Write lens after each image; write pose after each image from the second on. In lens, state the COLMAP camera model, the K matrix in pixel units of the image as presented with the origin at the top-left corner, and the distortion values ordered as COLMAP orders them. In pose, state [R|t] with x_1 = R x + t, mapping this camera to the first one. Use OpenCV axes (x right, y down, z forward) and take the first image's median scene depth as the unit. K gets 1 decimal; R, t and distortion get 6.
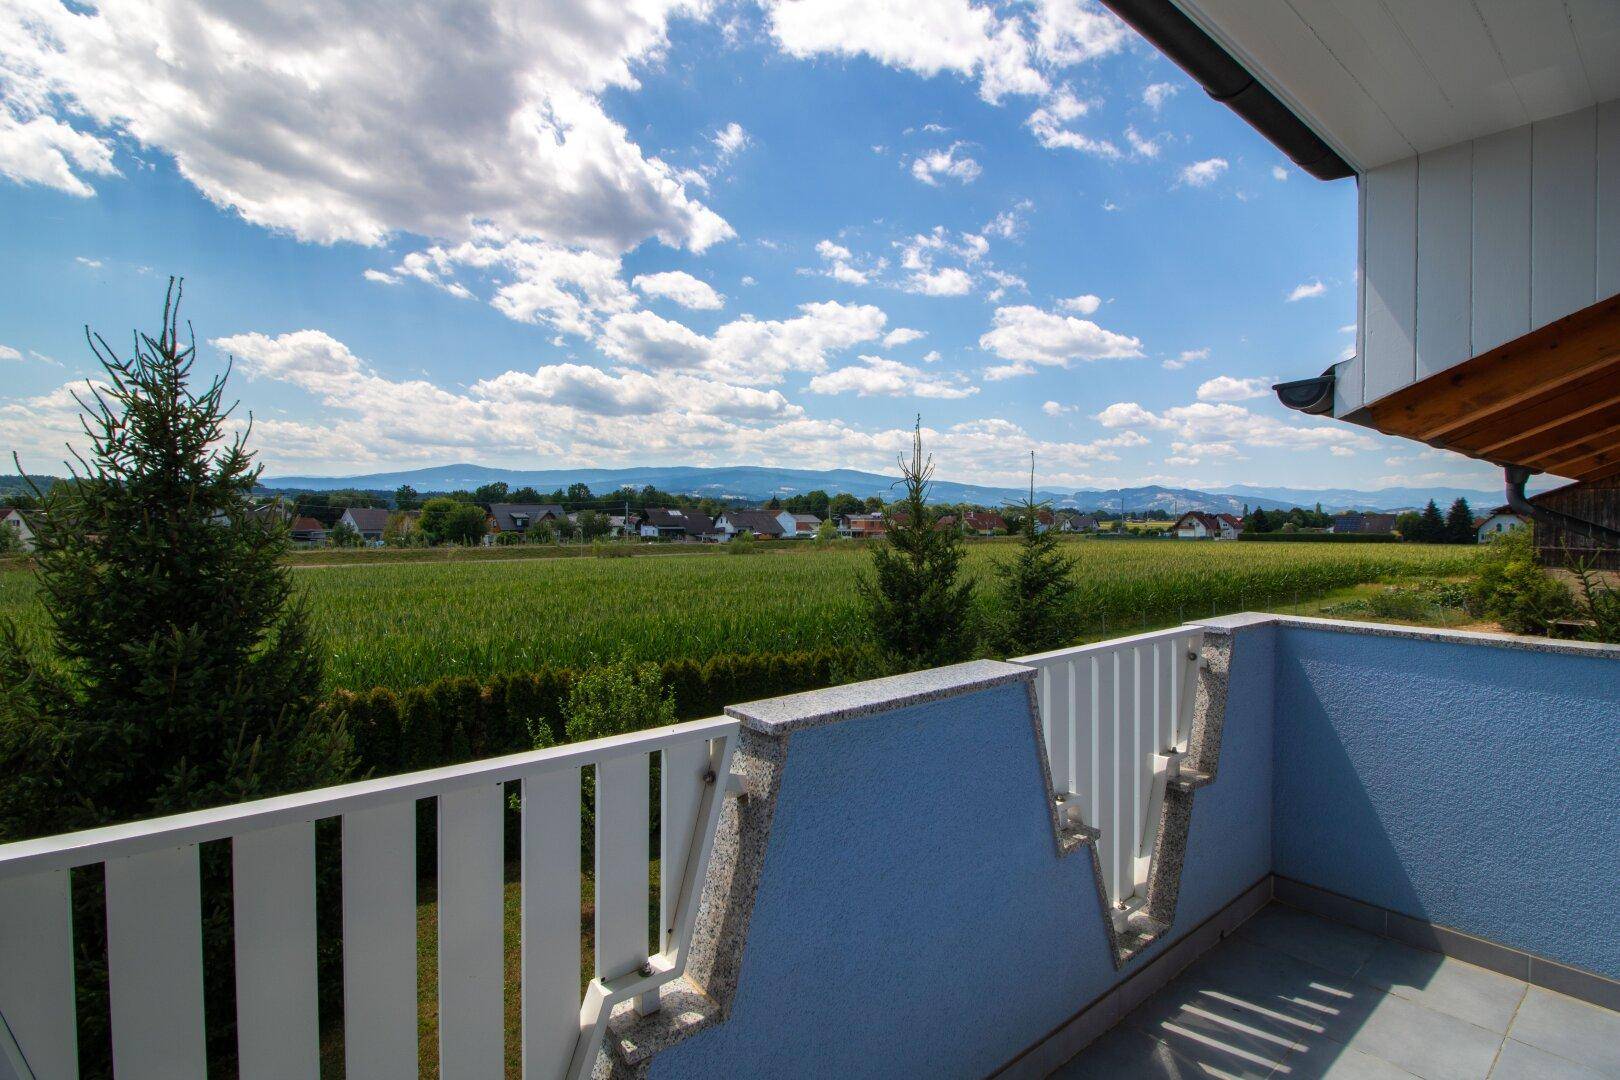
lens RADIAL K [[760.7, 0, 777.3], [0, 760.7, 543.4], [0, 0, 1]] dist [-0.019038, -0.001729]
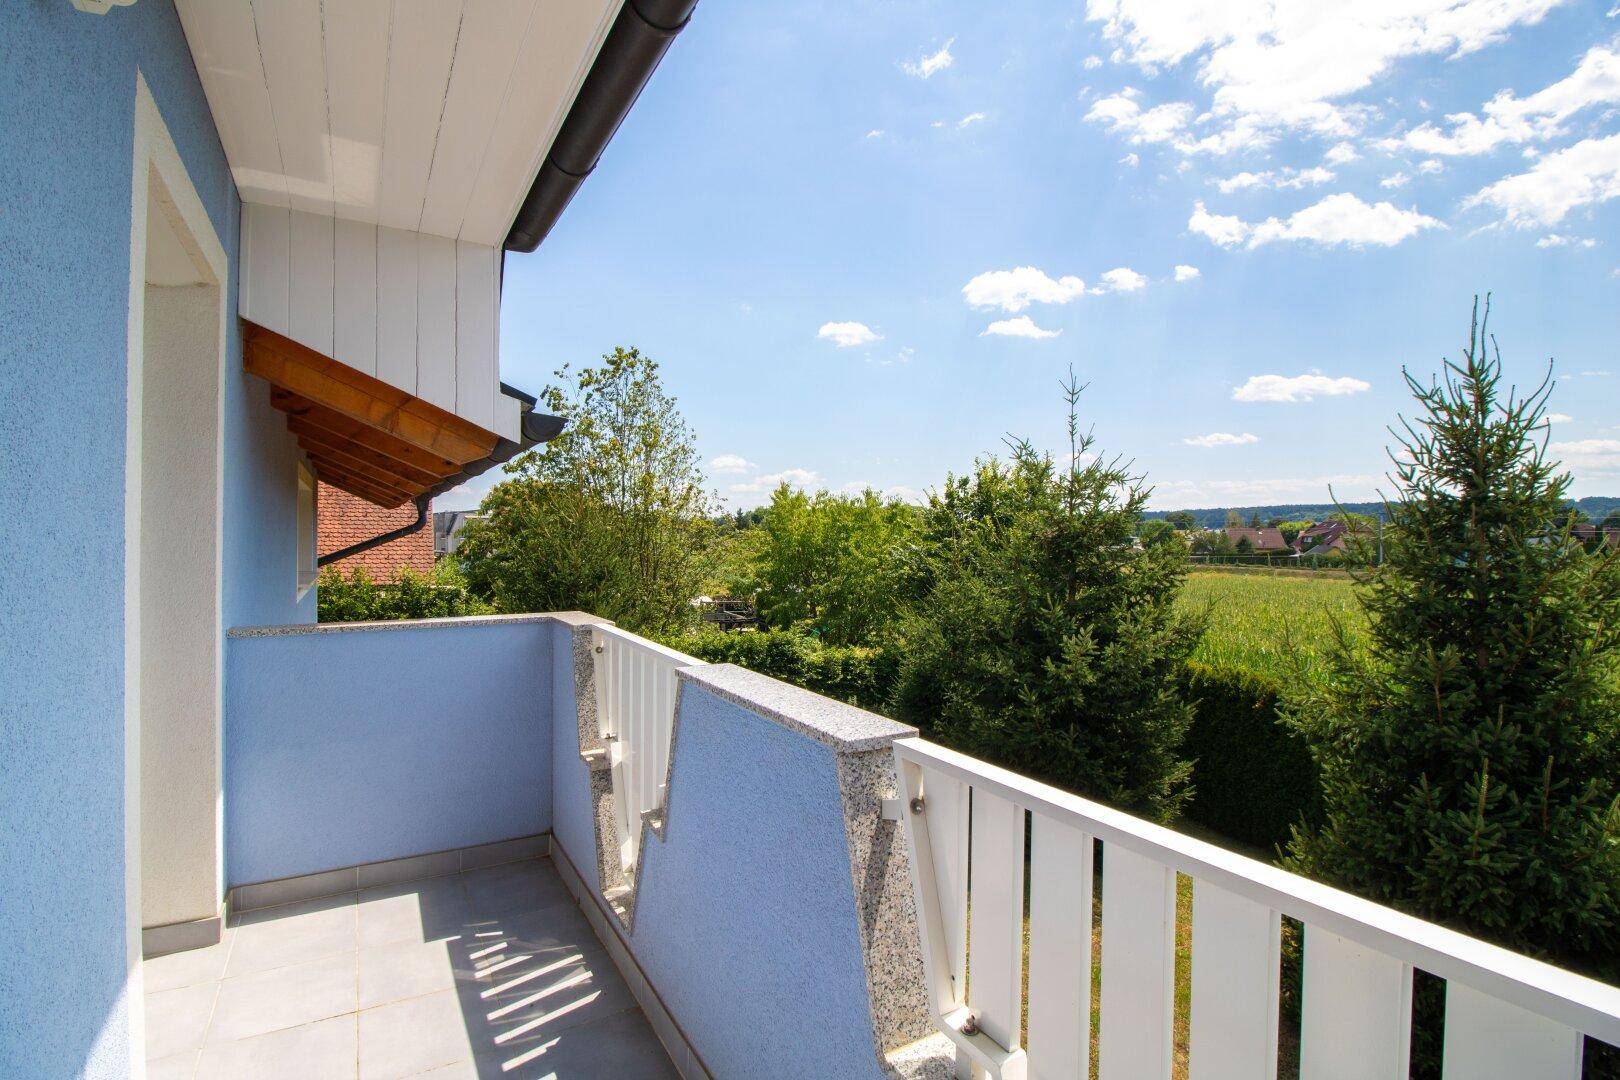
lens RADIAL K [[760.7, 0, 806.0], [0, 760.7, 548.3], [0, 0, 1]] dist [-0.019038, -0.001729]
pose [[-0.129367, 0.007157, -0.991571, 0.284682], [-0.036647, 0.999256, 0.011994, -0.000884], [0.990919, 0.037889, -0.129009, 0.259572]]
